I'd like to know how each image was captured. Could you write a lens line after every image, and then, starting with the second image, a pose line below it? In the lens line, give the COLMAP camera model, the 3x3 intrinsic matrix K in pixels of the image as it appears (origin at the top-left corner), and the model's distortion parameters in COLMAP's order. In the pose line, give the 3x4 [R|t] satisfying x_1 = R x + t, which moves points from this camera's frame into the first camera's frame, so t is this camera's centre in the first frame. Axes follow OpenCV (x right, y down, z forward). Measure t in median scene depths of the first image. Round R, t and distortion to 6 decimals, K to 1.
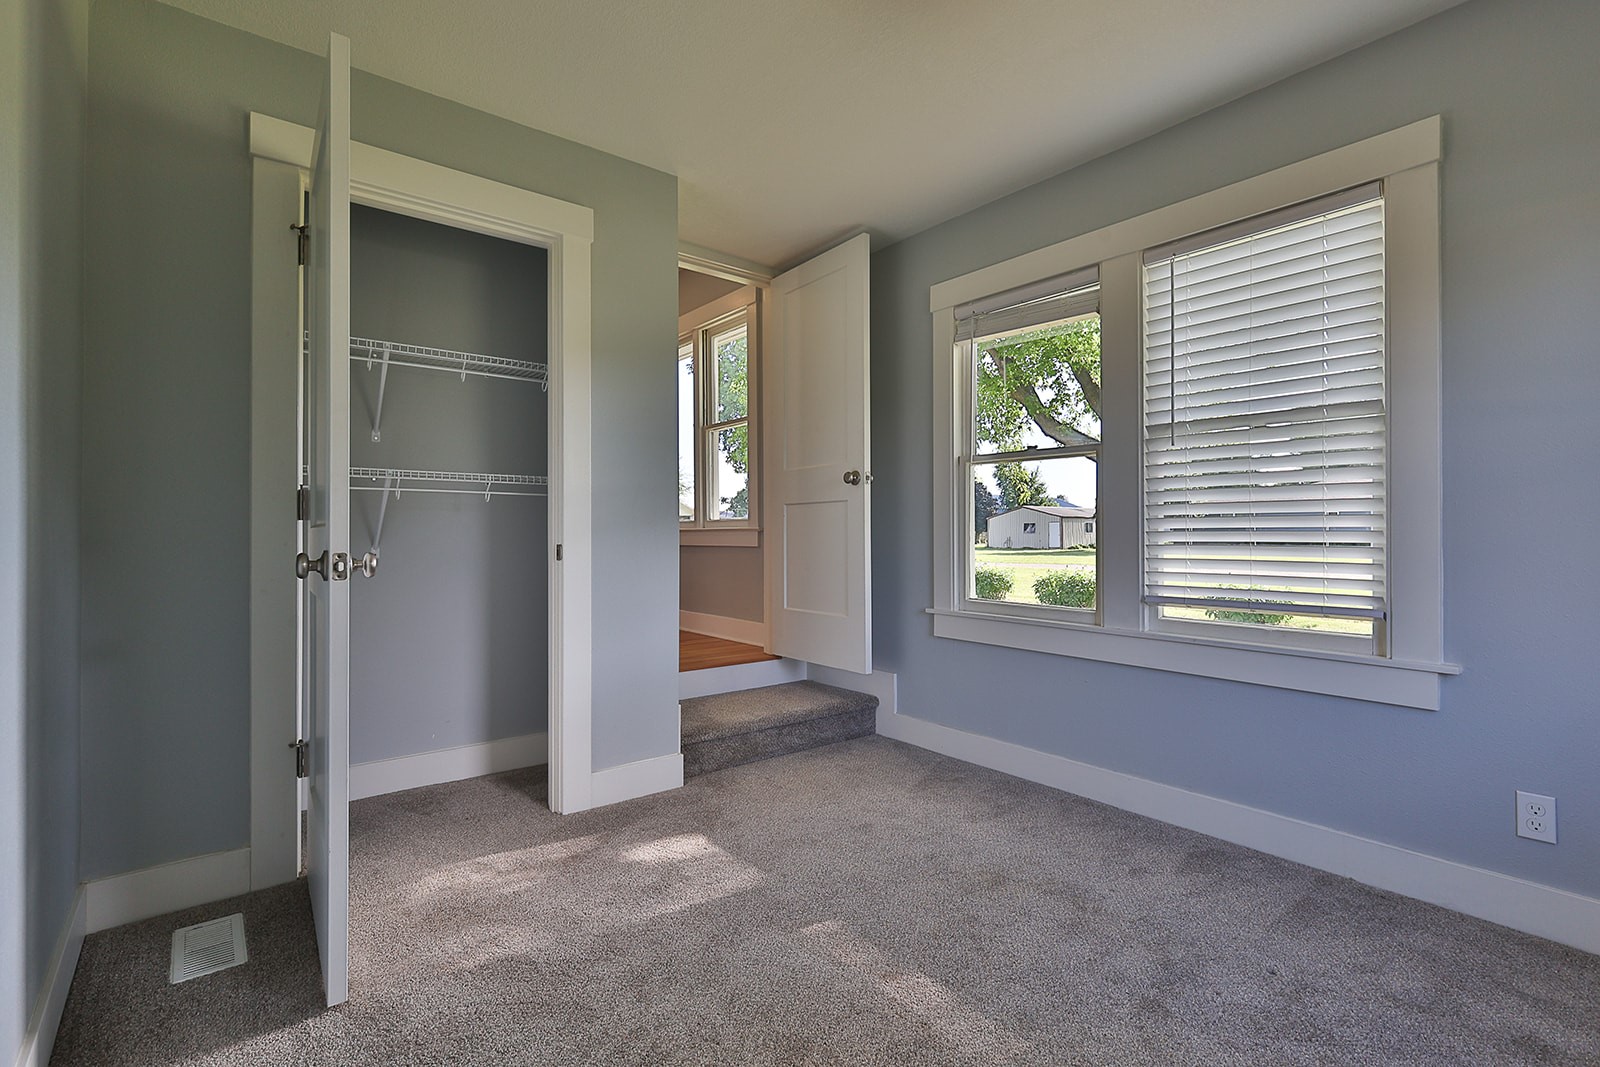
lens RADIAL K [[746.4, 0, 793.4], [0, 746.4, 533.8], [0, 0, 1]] dist [-0.003392, -0.000507]
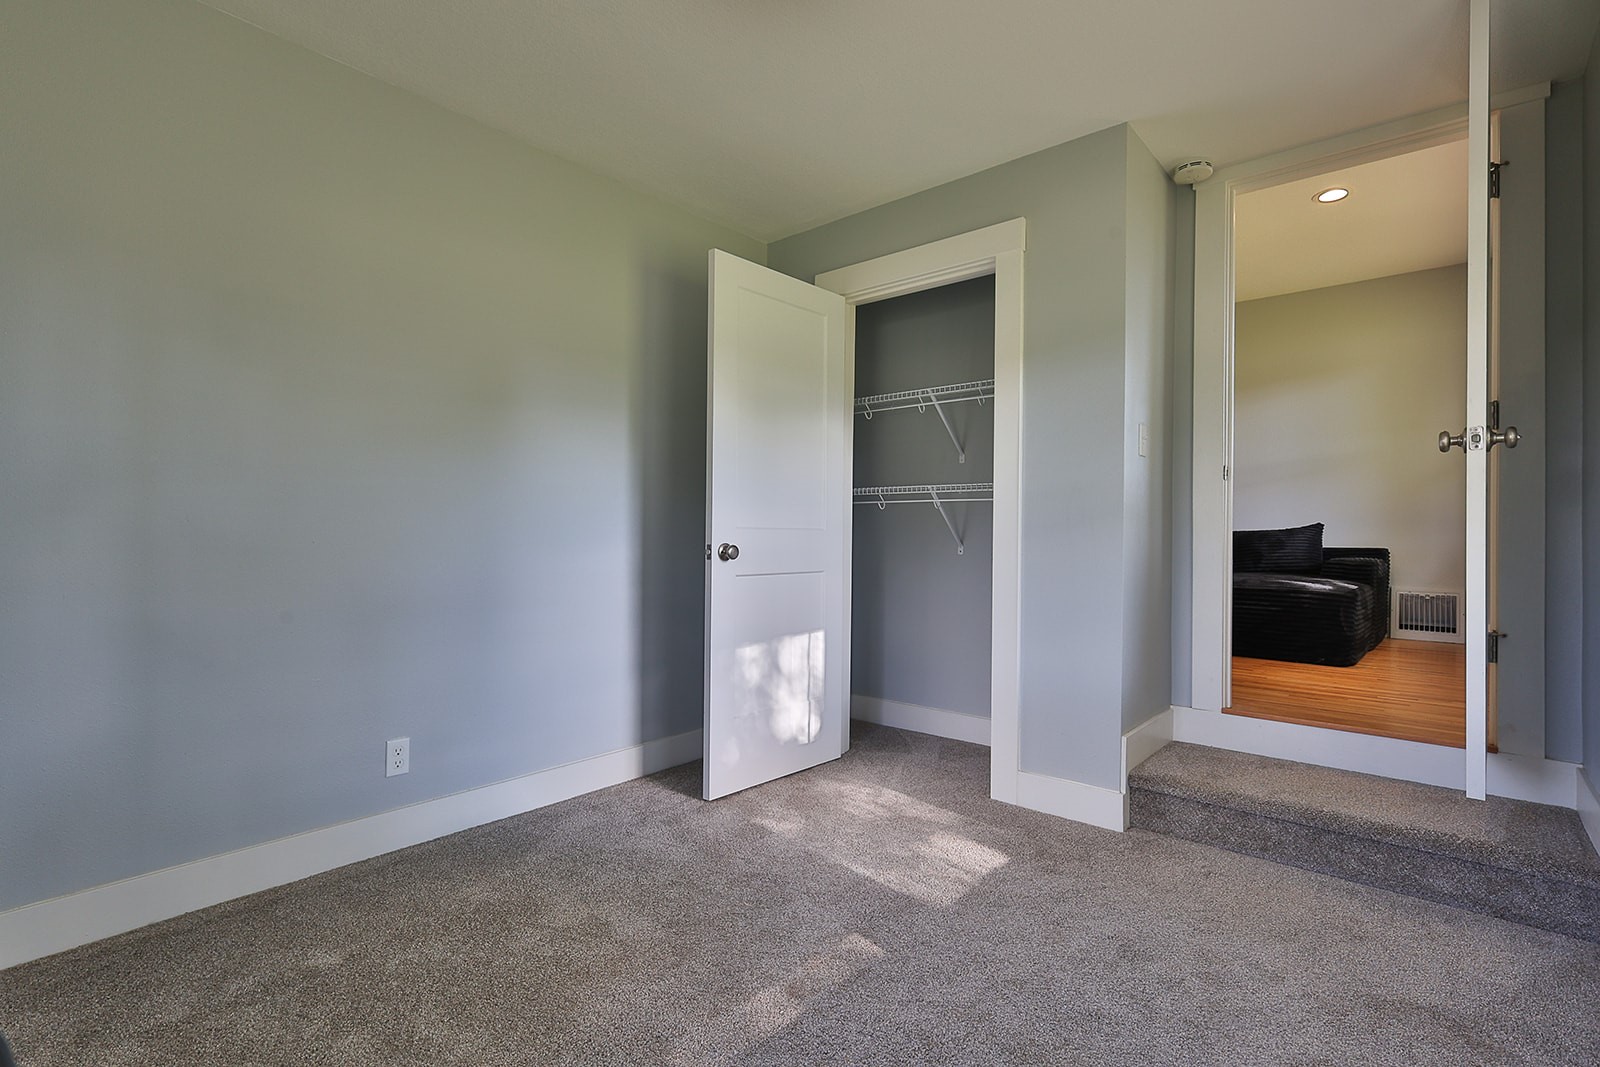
lens RADIAL K [[746.4, 0, 793.4], [0, 746.4, 528.5], [0, 0, 1]] dist [-0.003392, -0.000507]
pose [[0.178220, -0.002428, -0.983988, 0.695191], [-0.006915, 0.999969, -0.003719, -0.004252], [0.983966, 0.007467, 0.178197, 0.527686]]
